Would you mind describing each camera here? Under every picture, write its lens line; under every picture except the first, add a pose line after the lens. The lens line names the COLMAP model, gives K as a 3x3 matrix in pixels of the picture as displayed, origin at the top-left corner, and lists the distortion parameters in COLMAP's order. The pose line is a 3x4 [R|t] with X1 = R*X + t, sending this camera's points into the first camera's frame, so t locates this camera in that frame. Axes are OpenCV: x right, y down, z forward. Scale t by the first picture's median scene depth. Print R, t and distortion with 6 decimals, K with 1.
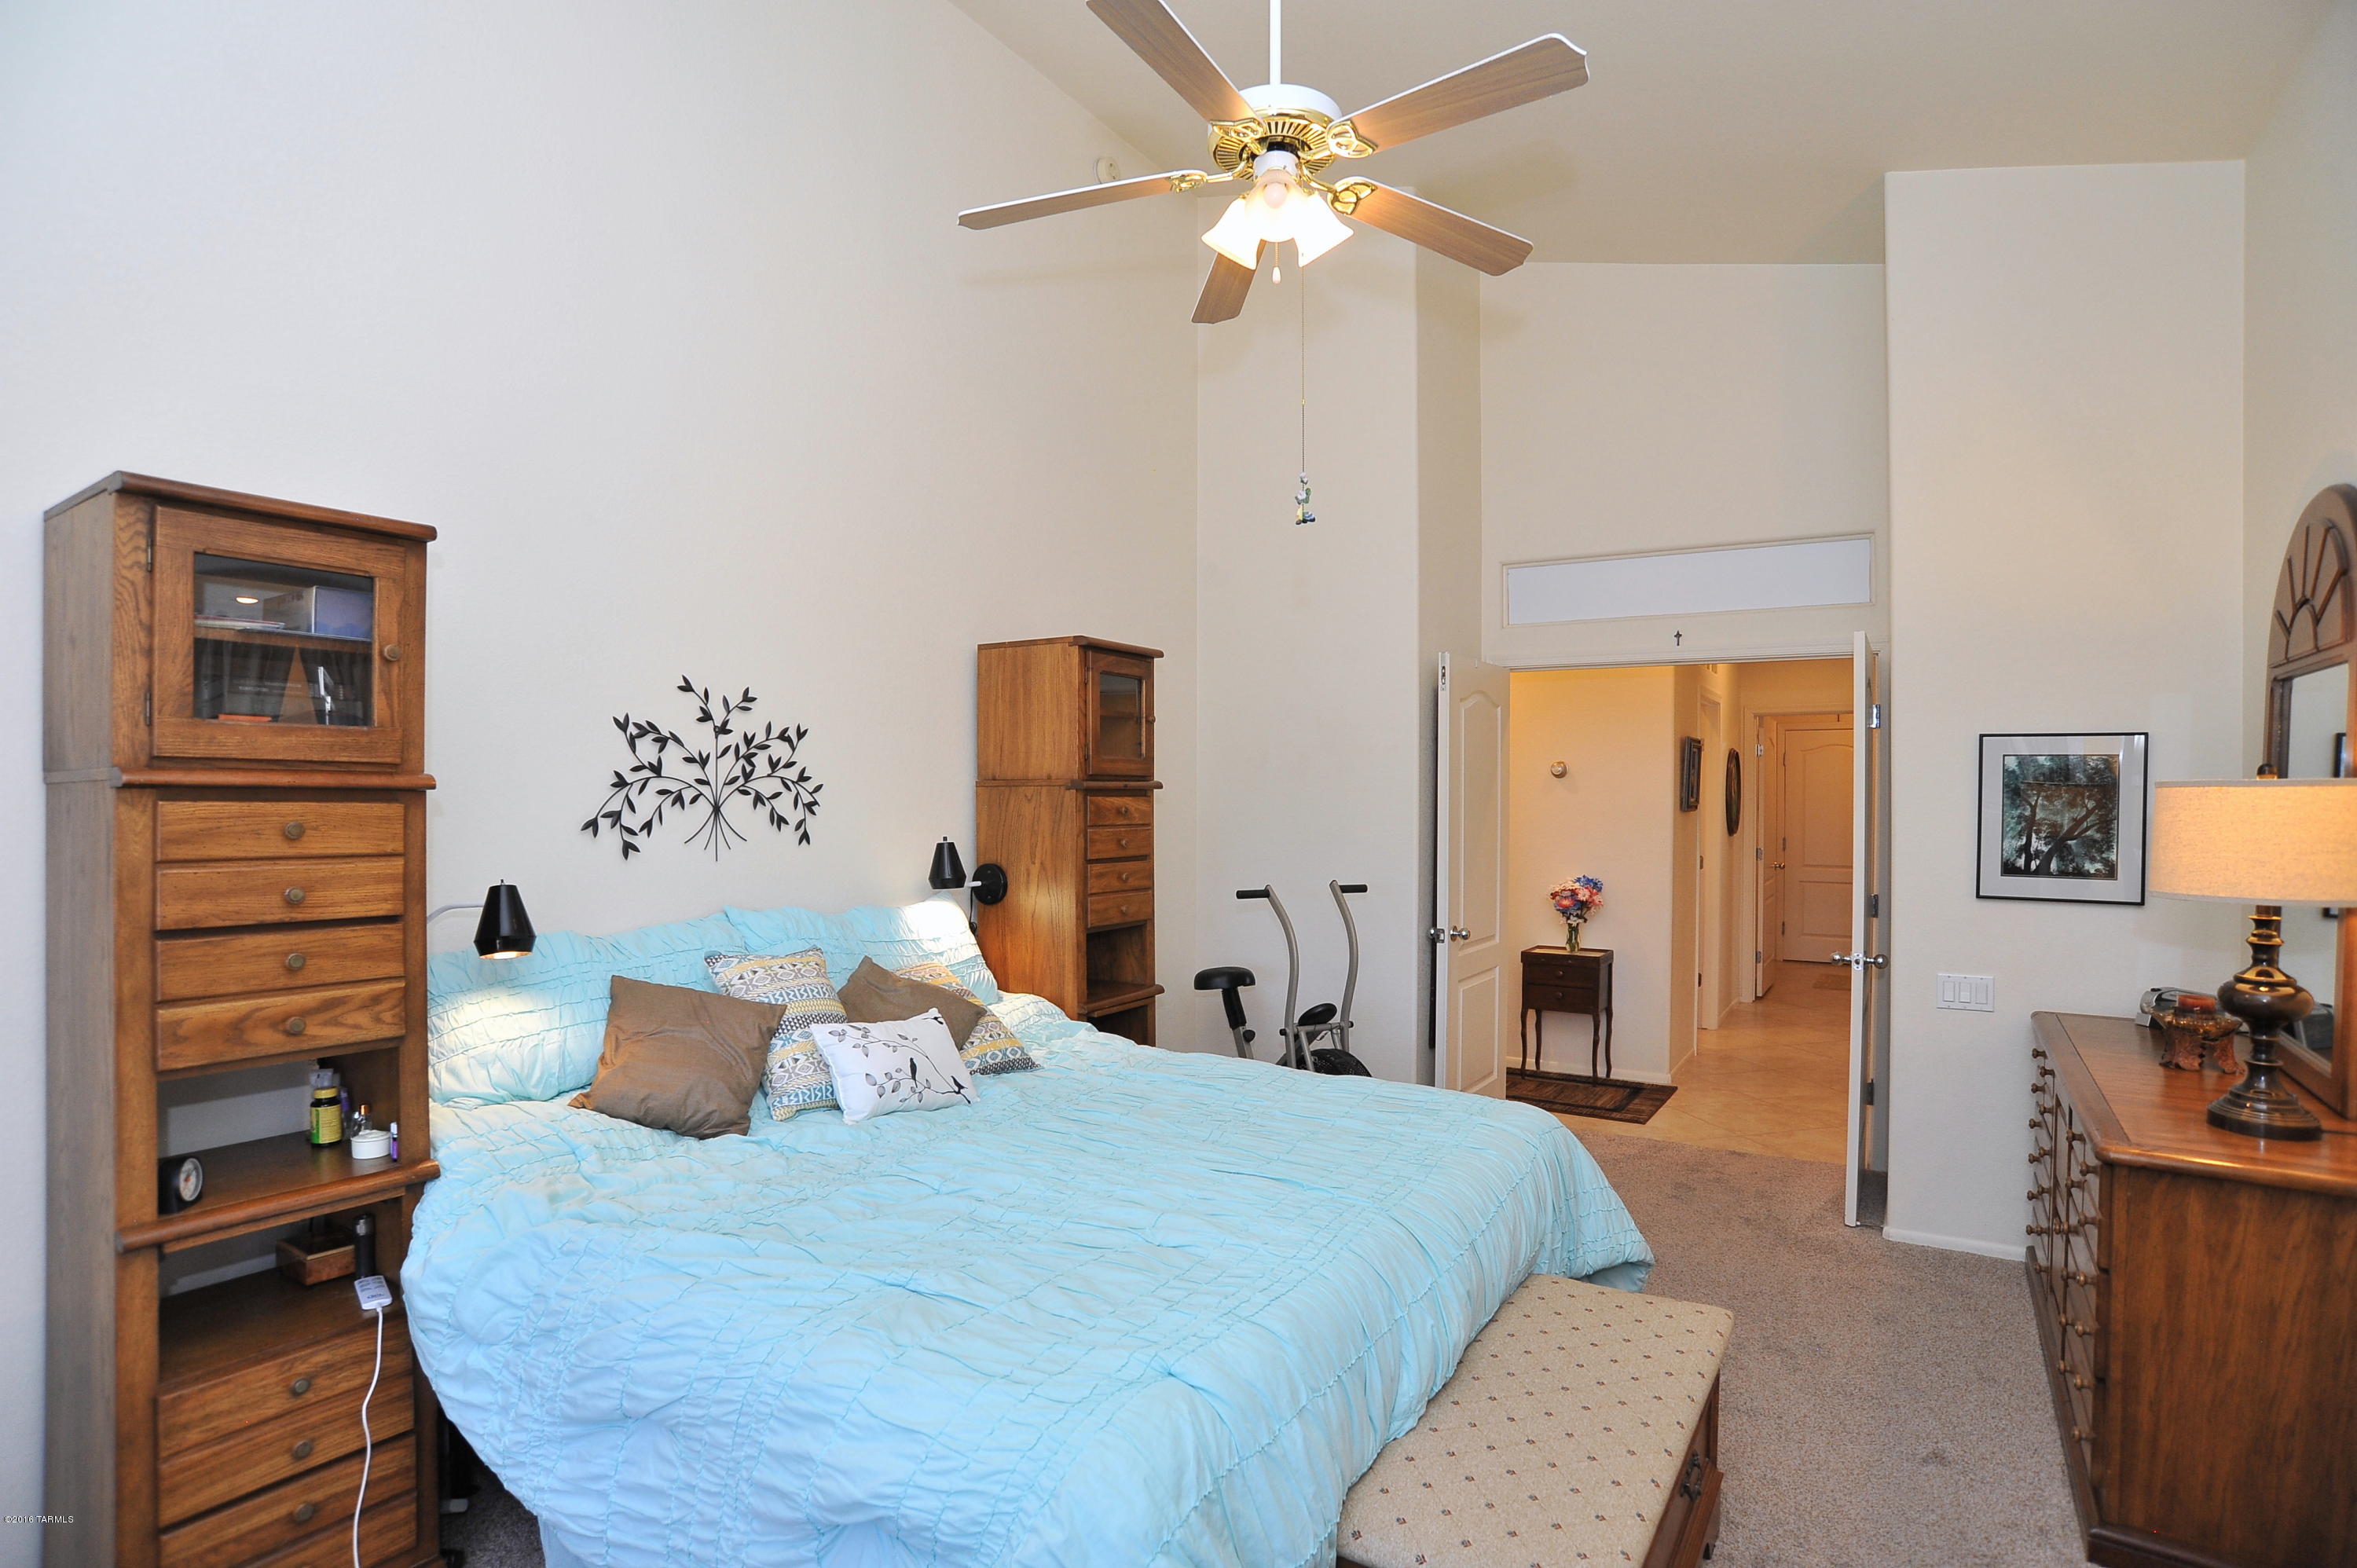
lens RADIAL K [[1192.2, 0, 1187.0], [0, 1192.2, 798.4], [0, 0, 1]] dist [-0.101617, 0.047732]
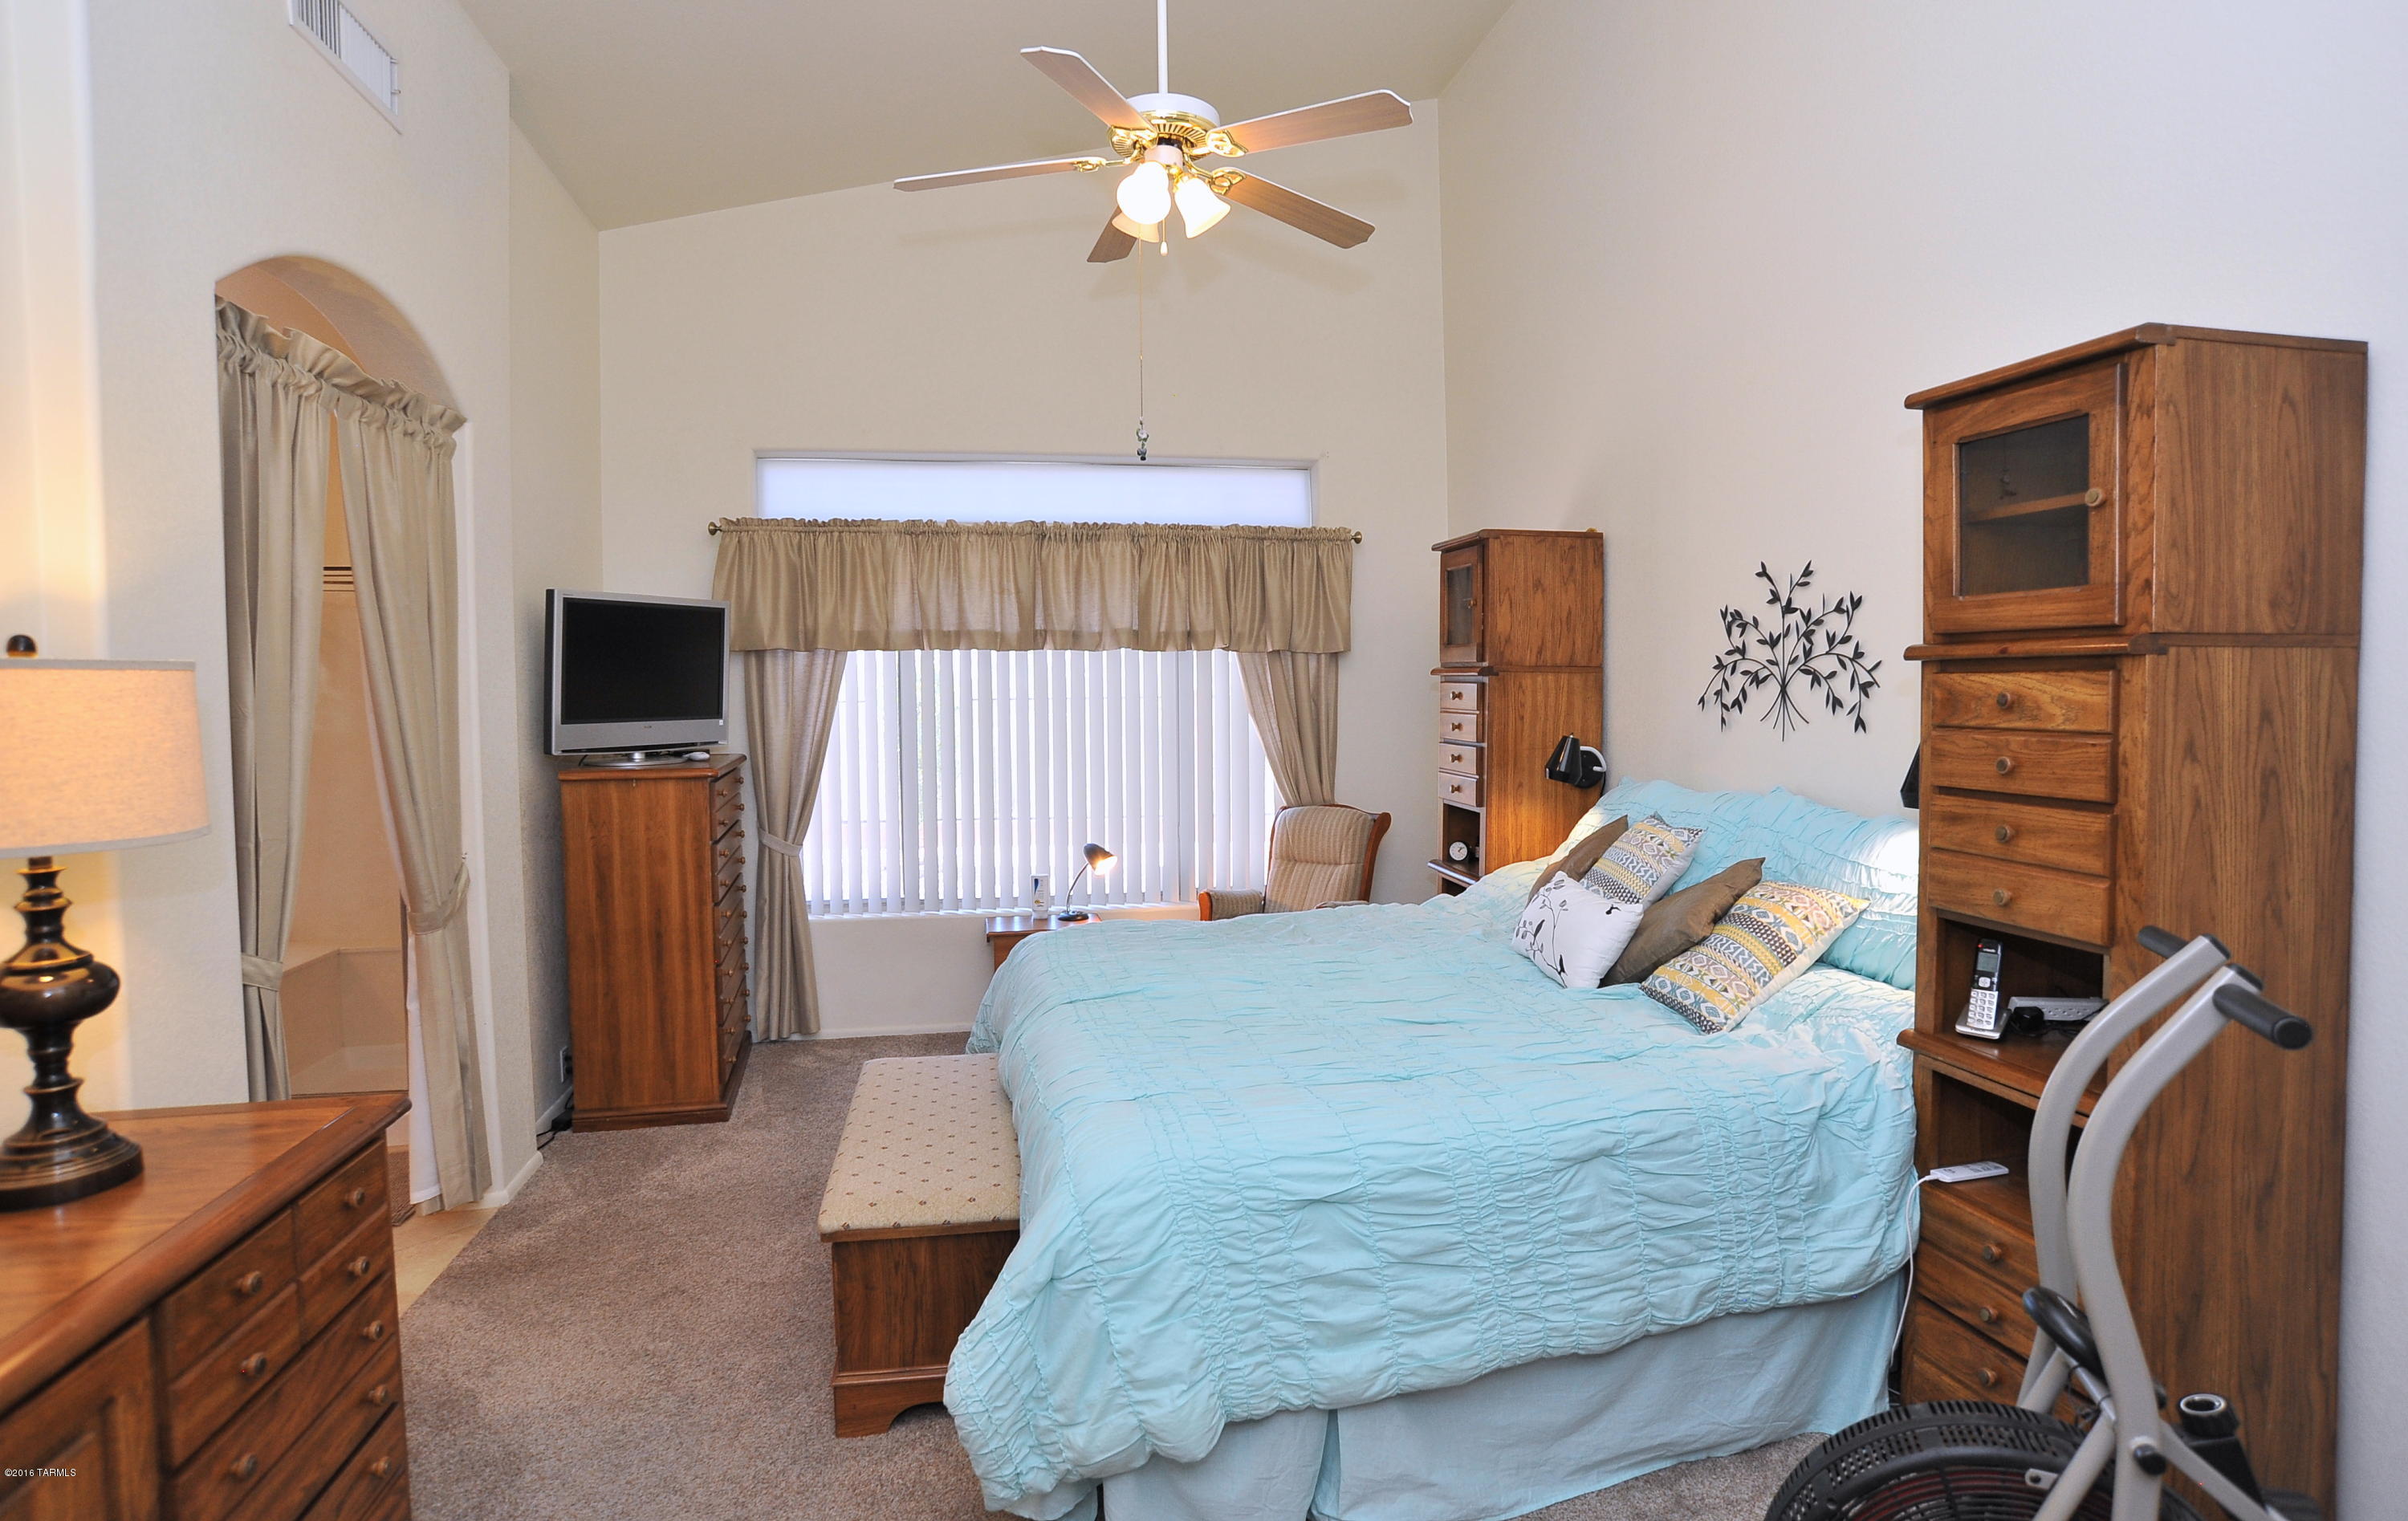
lens RADIAL K [[1262.0, 0, 1201.4], [0, 1262.0, 730.5], [0, 0, 1]] dist [-0.105911, 0.057200]
pose [[-0.729963, 0.029726, -0.682840, 0.683381], [0.005535, 0.999278, 0.037585, 0.002004], [0.683465, 0.023656, -0.729600, 1.432956]]
